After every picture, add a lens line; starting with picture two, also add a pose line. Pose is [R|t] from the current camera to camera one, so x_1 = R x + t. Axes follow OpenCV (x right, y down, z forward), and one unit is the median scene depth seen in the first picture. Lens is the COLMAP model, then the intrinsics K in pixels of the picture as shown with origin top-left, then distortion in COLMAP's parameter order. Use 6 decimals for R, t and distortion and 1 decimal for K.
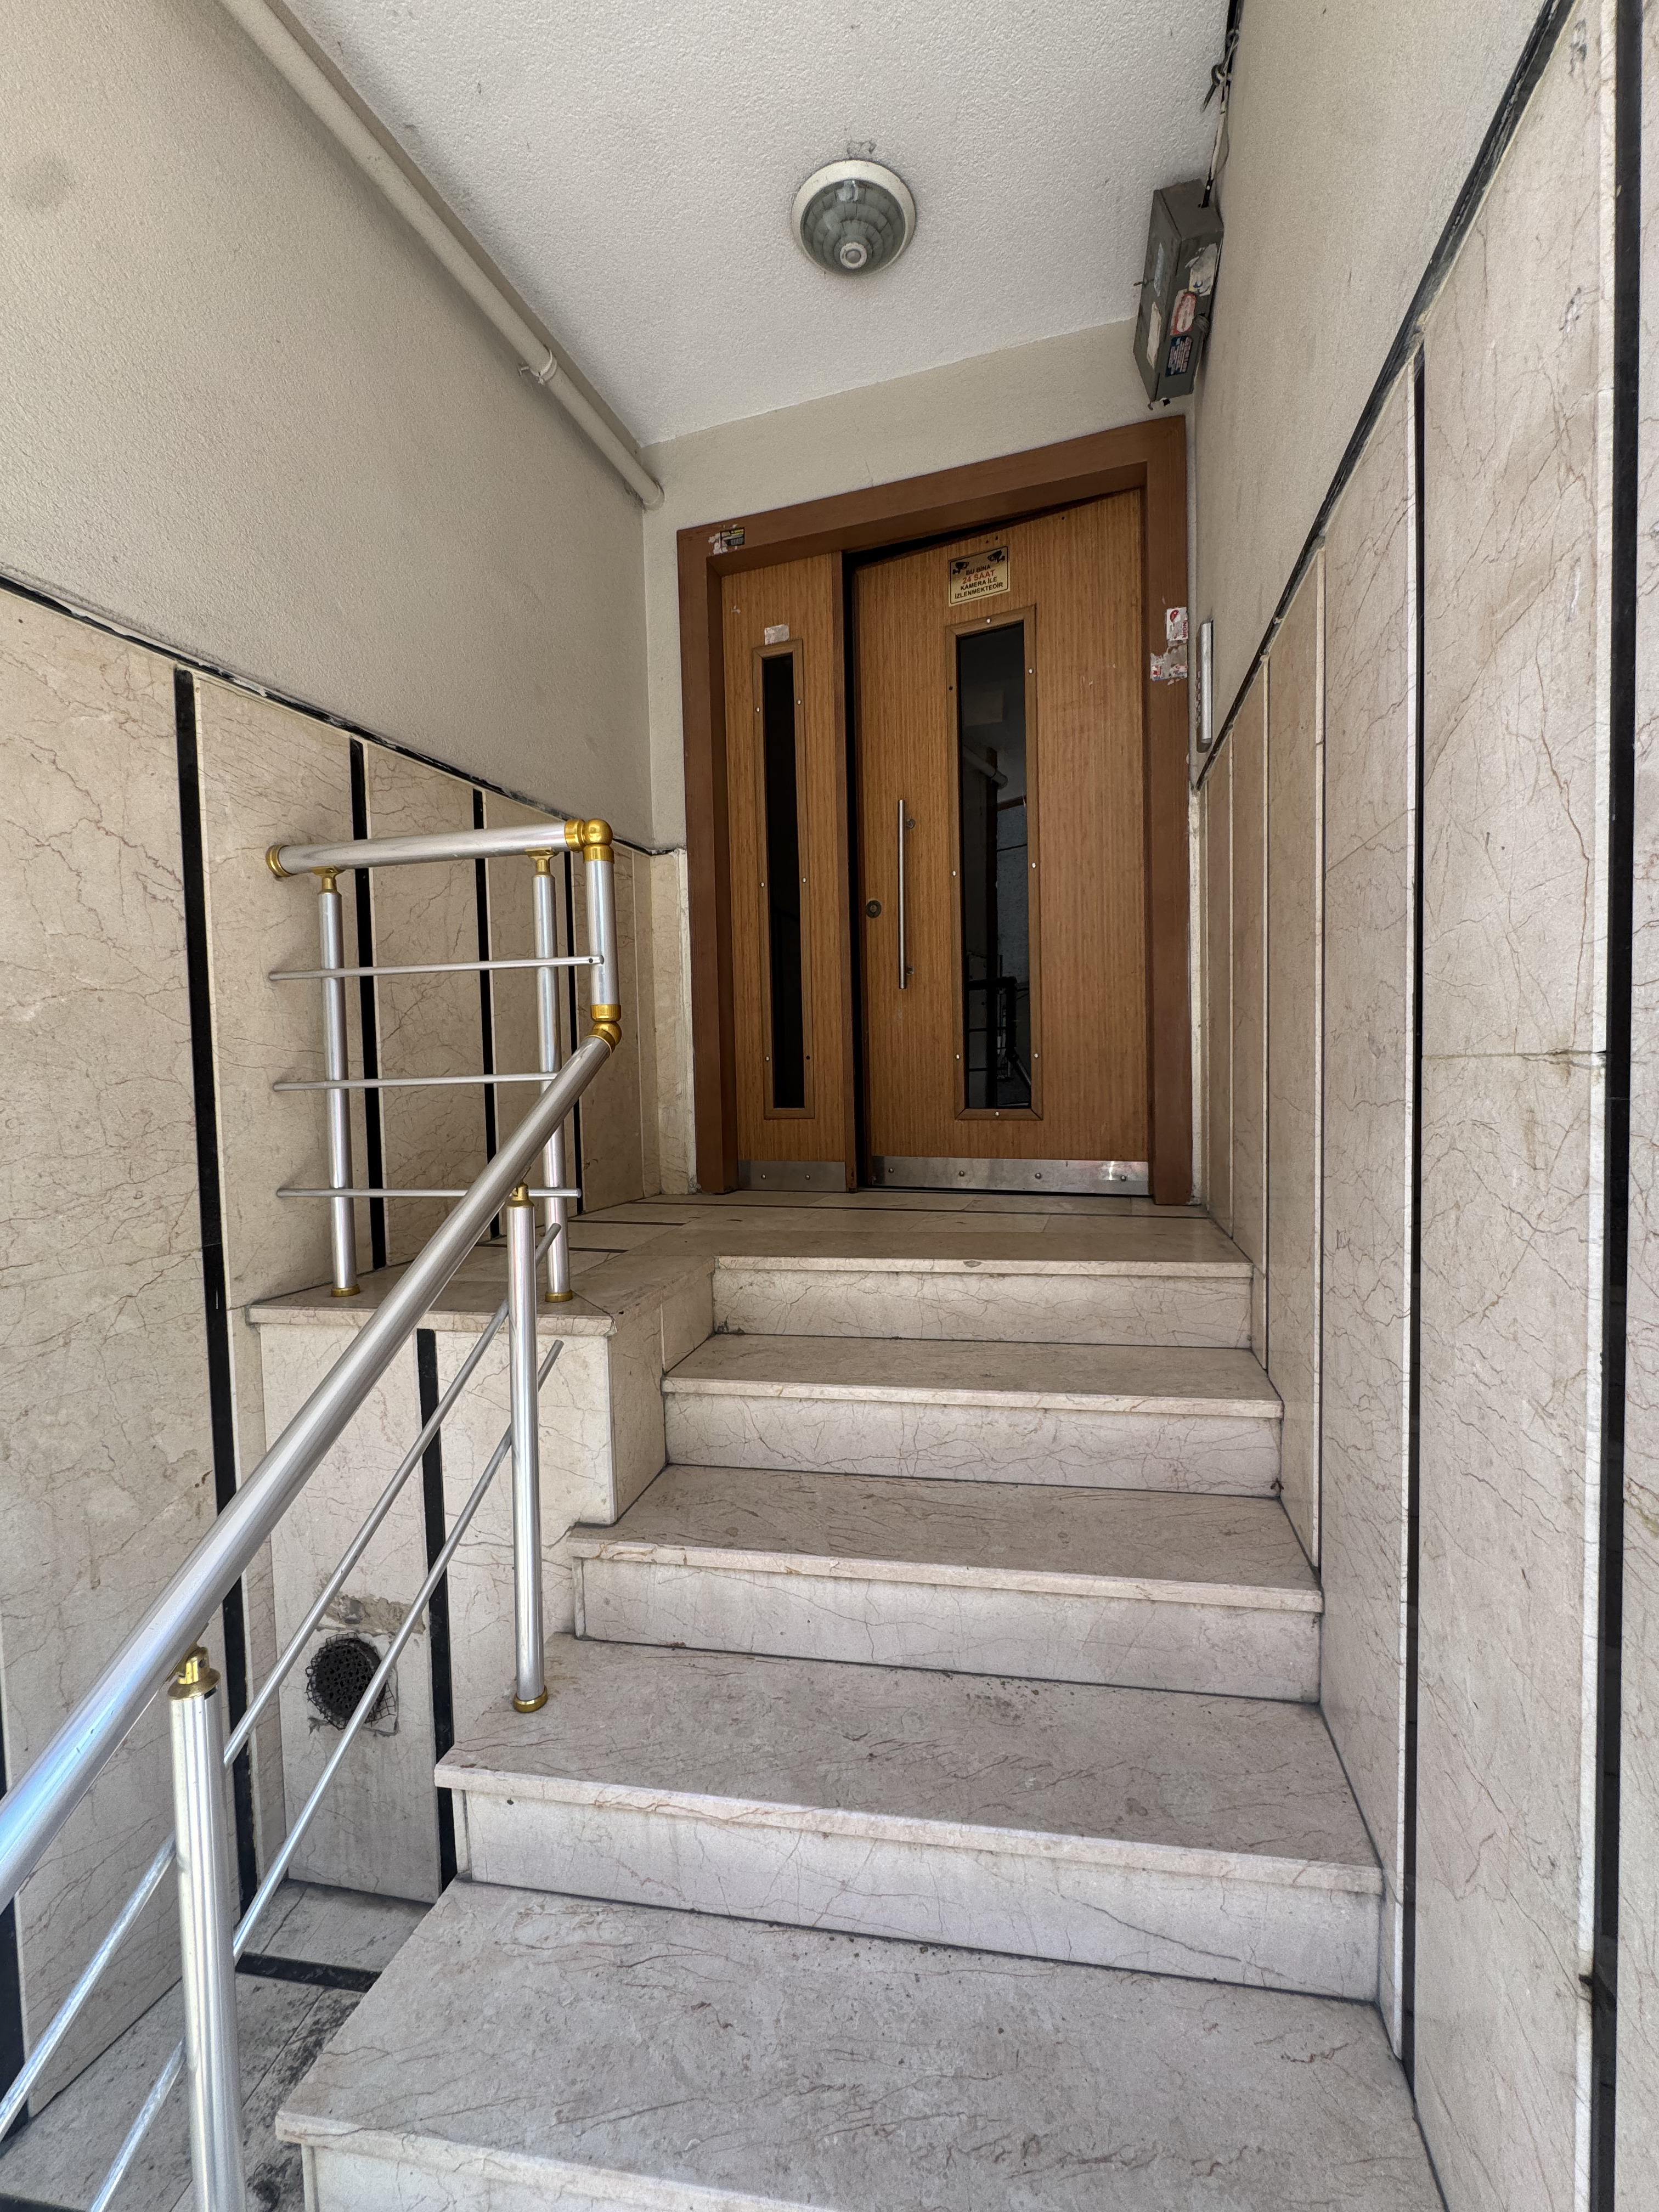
lens RADIAL K [[886.0, 0, 834.7], [0, 886.0, 1104.2], [0, 0, 1]] dist [-0.002764, 0.000209]
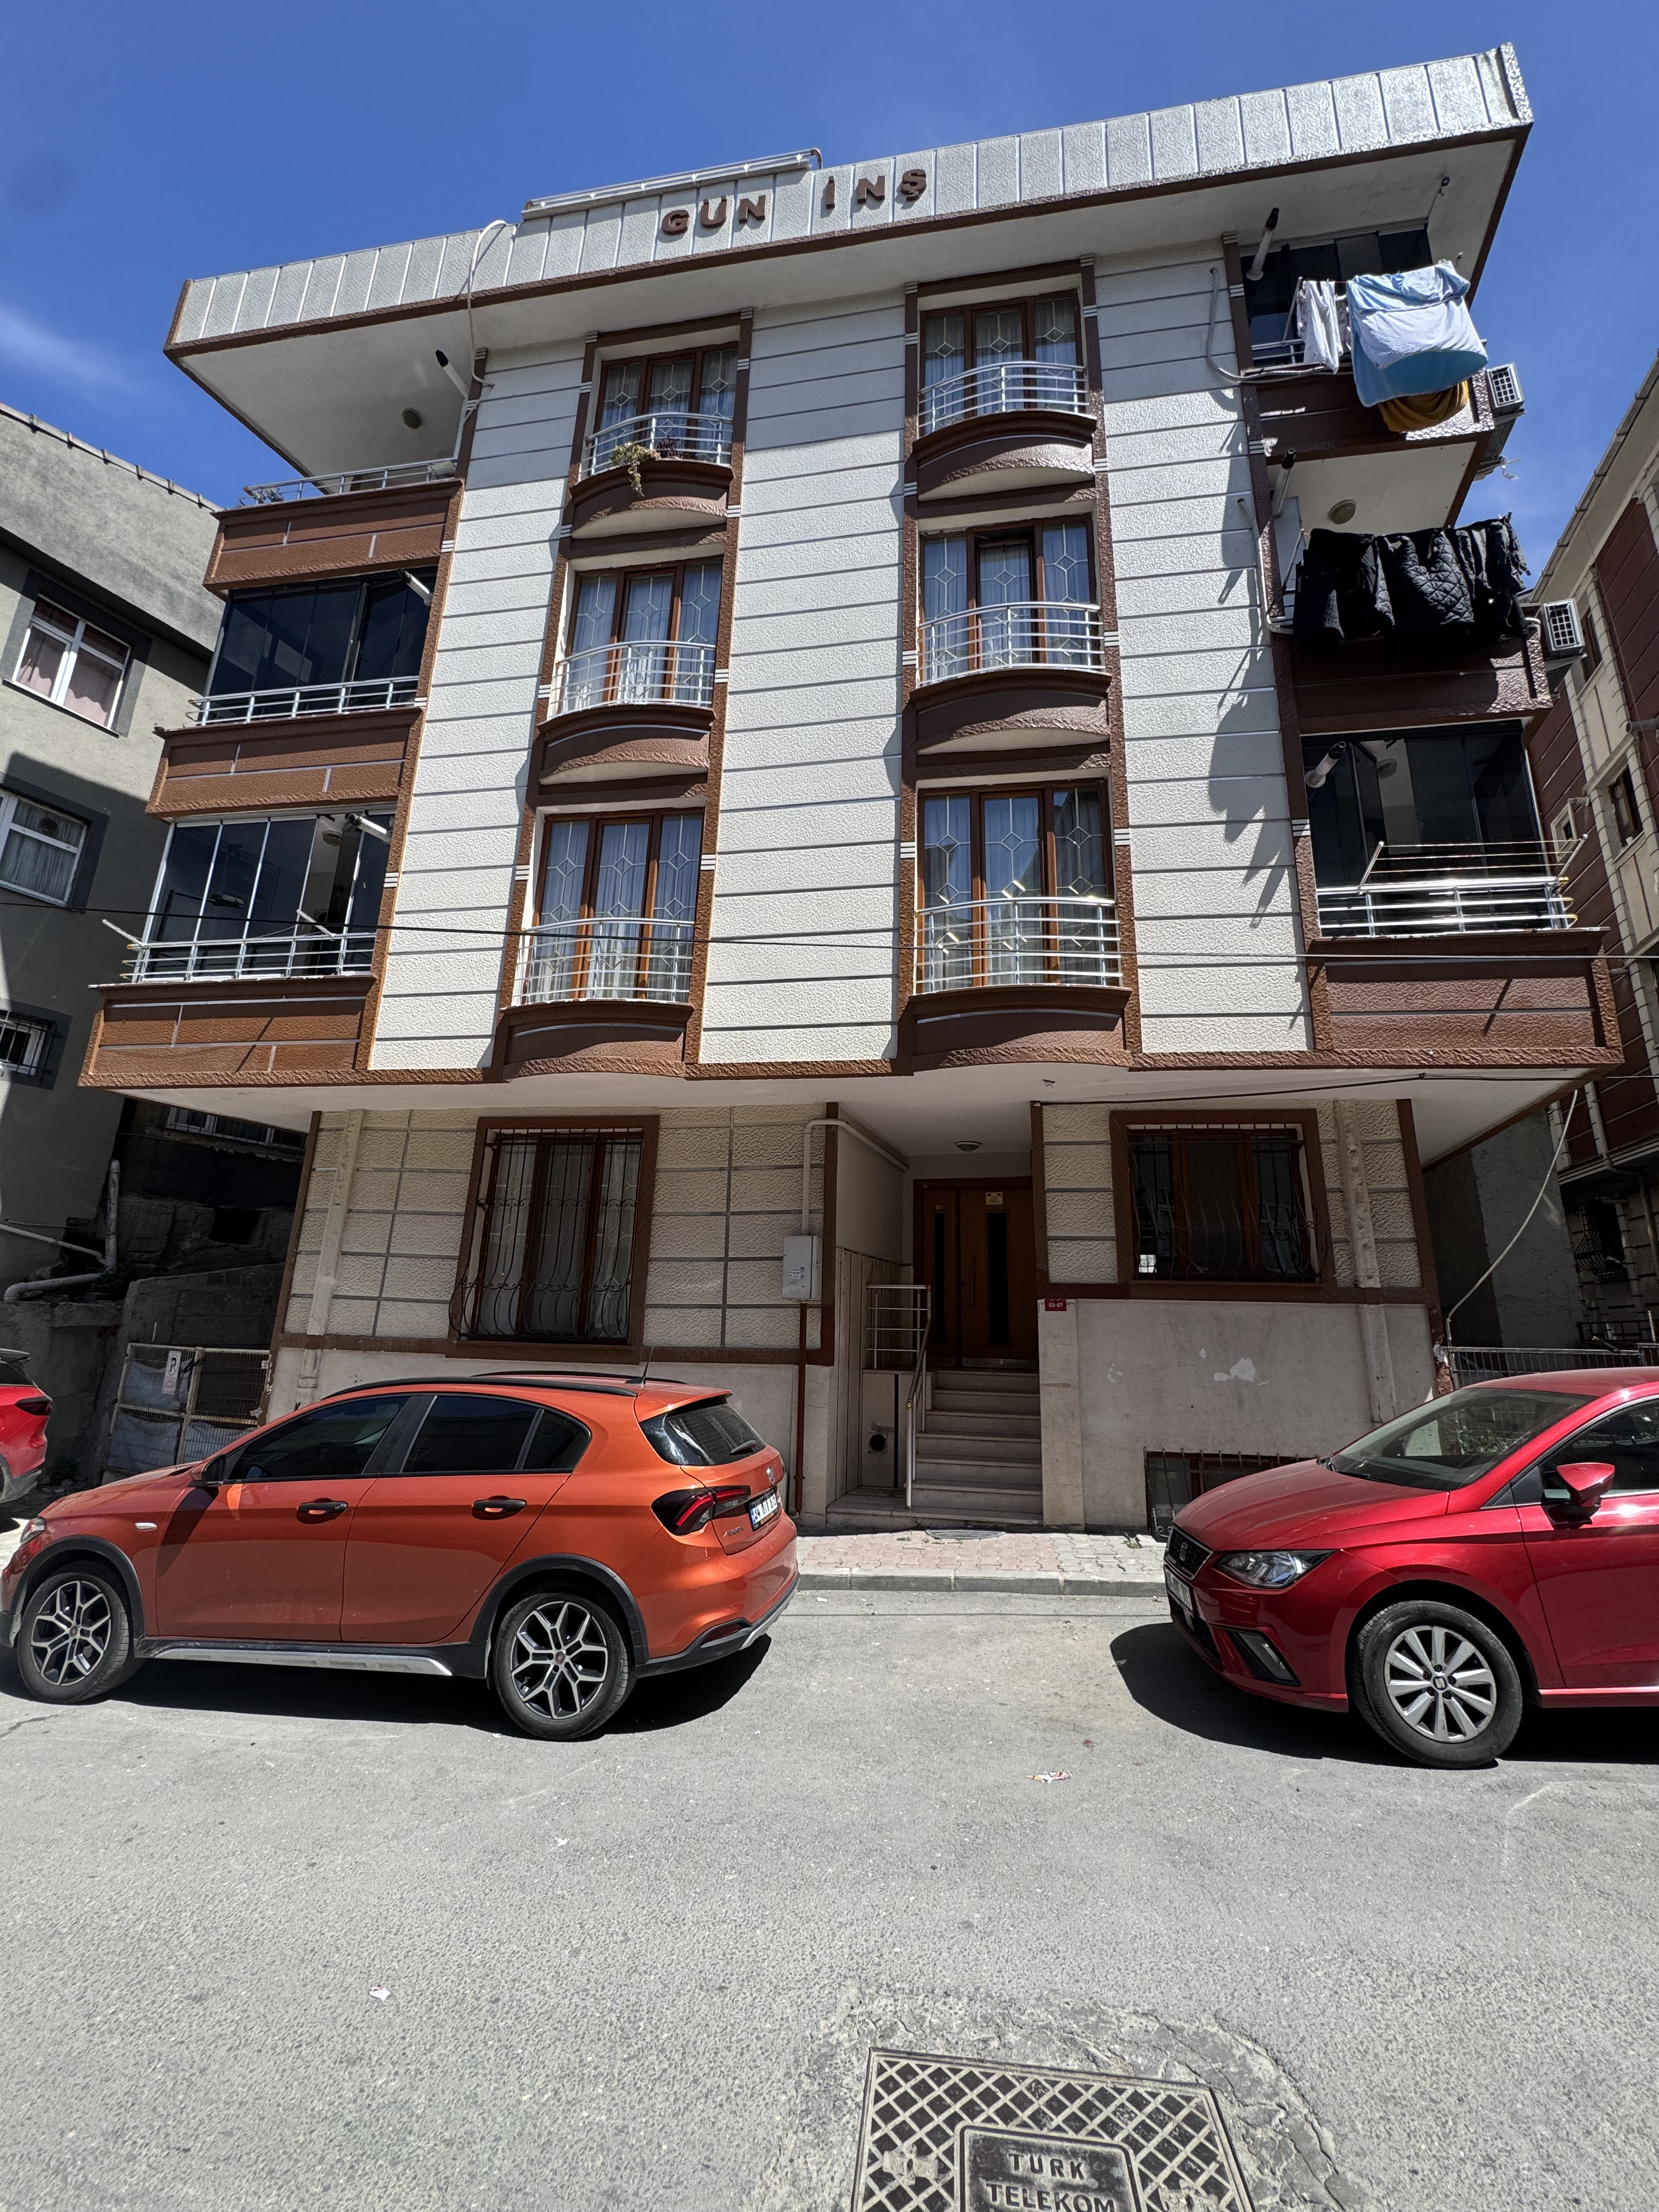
lens RADIAL K [[879.2, 0, 829.5], [0, 879.2, 1106.0], [0, 0, 1]] dist [-0.004956, 0.000167]
pose [[0.998019, 0.043372, -0.045563, -0.662066], [-0.054880, 0.954337, -0.293646, 0.271825], [0.030747, 0.295565, 0.954828, -4.605876]]
